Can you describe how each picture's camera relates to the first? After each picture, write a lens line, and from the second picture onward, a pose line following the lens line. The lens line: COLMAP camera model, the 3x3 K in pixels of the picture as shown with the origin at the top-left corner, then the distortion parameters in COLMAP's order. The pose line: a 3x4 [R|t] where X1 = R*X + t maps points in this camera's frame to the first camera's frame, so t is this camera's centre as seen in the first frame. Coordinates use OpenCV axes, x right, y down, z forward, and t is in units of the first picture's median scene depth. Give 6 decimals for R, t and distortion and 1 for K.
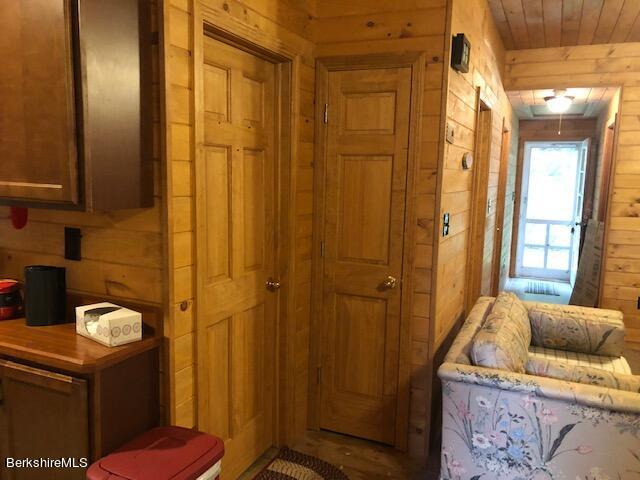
lens RADIAL K [[520.9, 0, 326.0], [0, 520.9, 245.1], [0, 0, 1]] dist [0.028579, -0.023978]
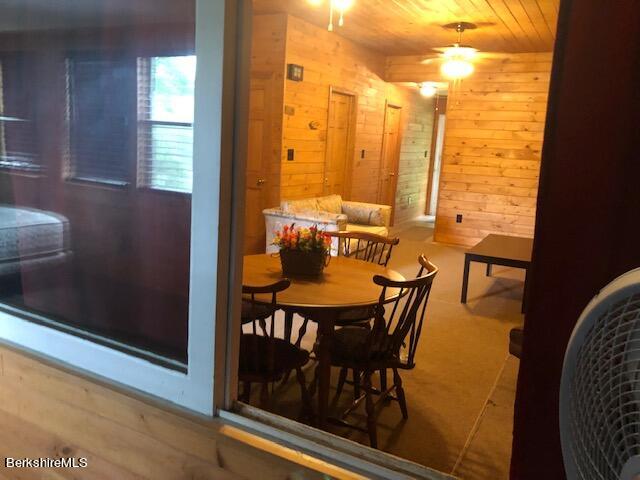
lens RADIAL K [[520.9, 0, 325.2], [0, 520.9, 237.5], [0, 0, 1]] dist [0.028579, -0.023978]
pose [[0.996401, 0.047689, -0.070078, 0.675276], [-0.044105, 0.997682, 0.051818, 0.224870], [0.072387, -0.048540, 0.996195, -1.368592]]
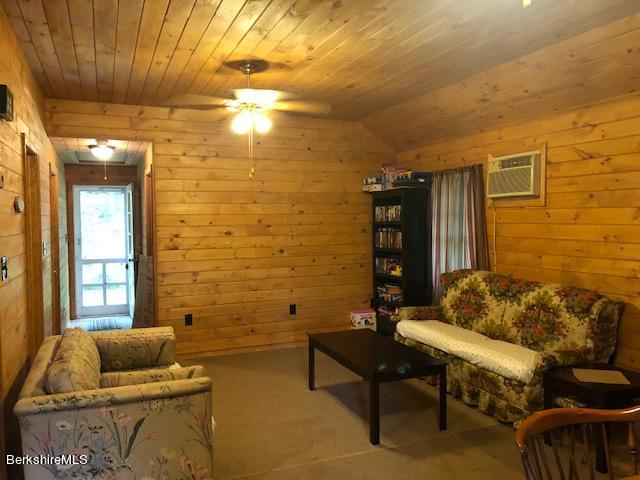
lens RADIAL K [[520.9, 0, 327.0], [0, 520.9, 245.3], [0, 0, 1]] dist [0.028579, -0.023978]
pose [[0.688453, -0.061786, 0.722645, -0.084541], [0.118256, 0.992594, -0.027794, 0.023762], [-0.715576, 0.104592, 0.690660, -0.177463]]
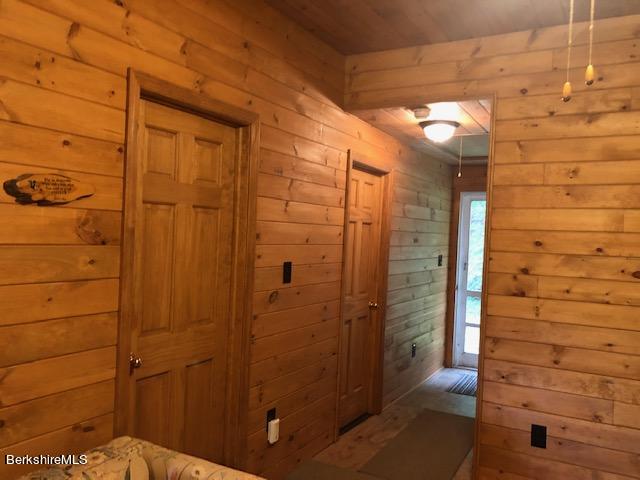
lens RADIAL K [[520.9, 0, 317.4], [0, 520.9, 242.5], [0, 0, 1]] dist [0.028579, -0.023978]
pose [[0.993138, 0.023024, -0.114660, 0.896831], [-0.036720, 0.992238, -0.118812, -0.074172], [0.111034, 0.122207, 0.986274, 0.730846]]
